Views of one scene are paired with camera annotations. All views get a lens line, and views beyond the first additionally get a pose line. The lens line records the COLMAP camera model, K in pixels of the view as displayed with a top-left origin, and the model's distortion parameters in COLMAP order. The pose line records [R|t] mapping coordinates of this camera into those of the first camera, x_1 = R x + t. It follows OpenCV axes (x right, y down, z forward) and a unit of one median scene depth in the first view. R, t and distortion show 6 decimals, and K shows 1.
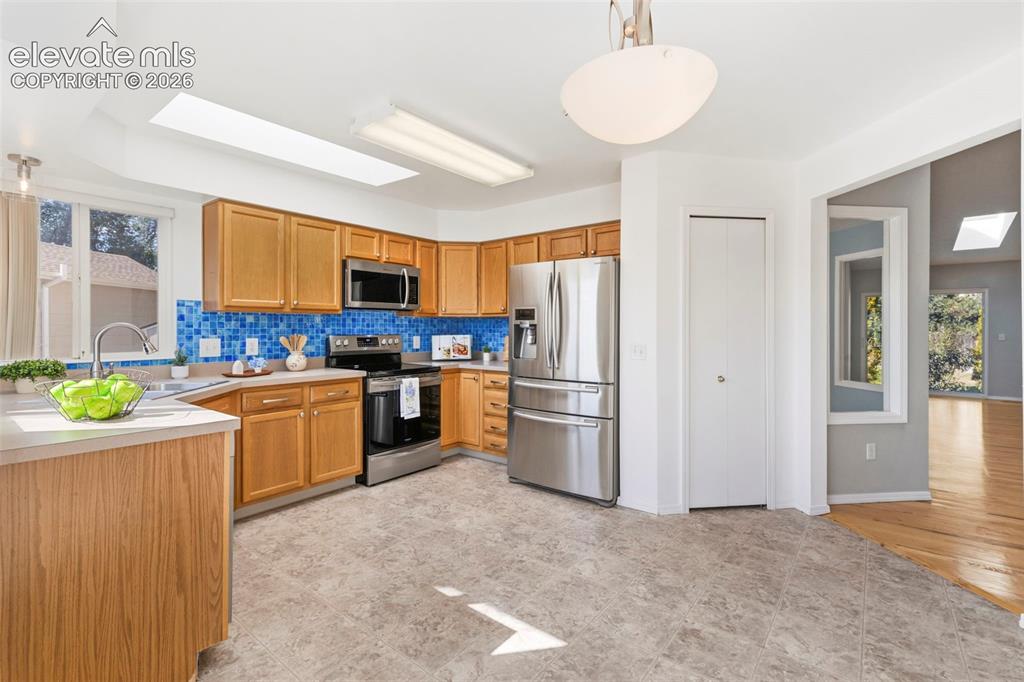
lens RADIAL K [[463.1, 0, 512.7], [0, 463.1, 329.5], [0, 0, 1]] dist [0.002199, -0.000160]
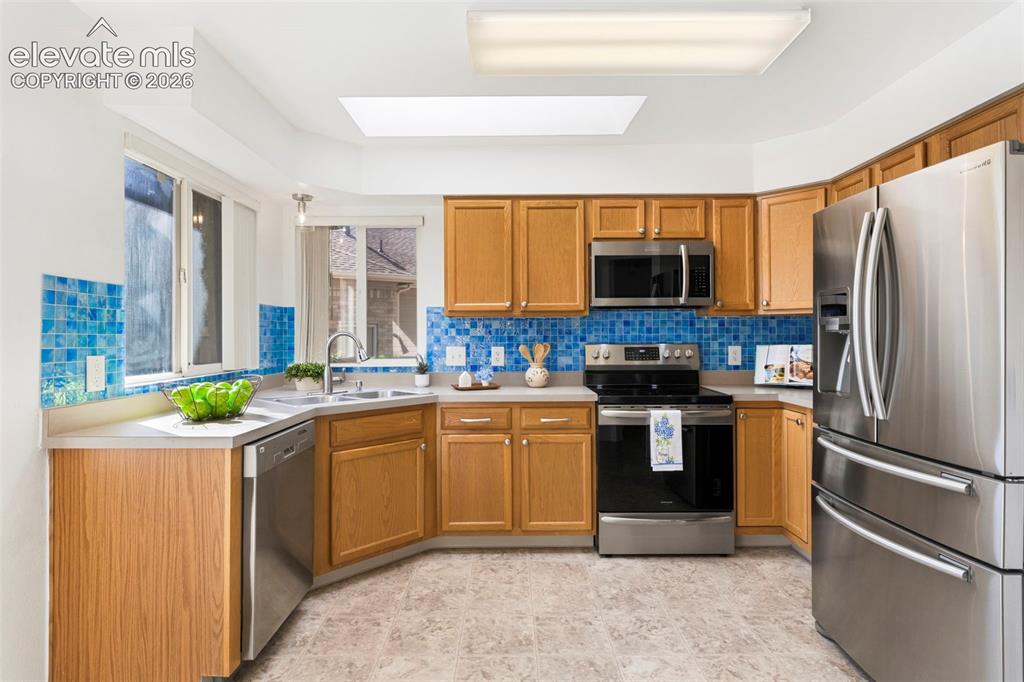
lens RADIAL K [[556.6, 0, 517.0], [0, 556.6, 330.5], [0, 0, 1]] dist [-0.003070, 0.003064]
pose [[0.618275, -0.011535, -0.785878, 0.296285], [0.004162, 0.999926, -0.011403, 0.000209], [0.785951, 0.003780, 0.618277, 0.374981]]
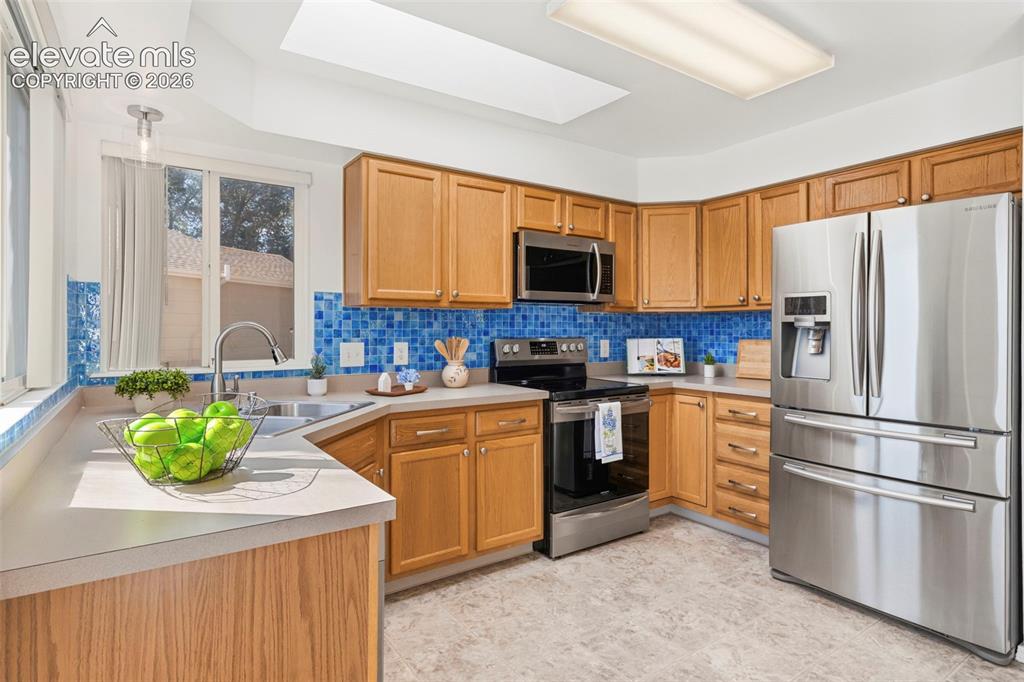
lens RADIAL K [[539.2, 0, 506.1], [0, 539.2, 328.6], [0, 0, 1]] dist [-0.004406, 0.000881]
pose [[0.953532, -0.000736, -0.301290, -0.138804], [-0.000092, 0.999996, -0.002734, -0.000668], [0.301291, 0.002635, 0.953529, 0.221917]]
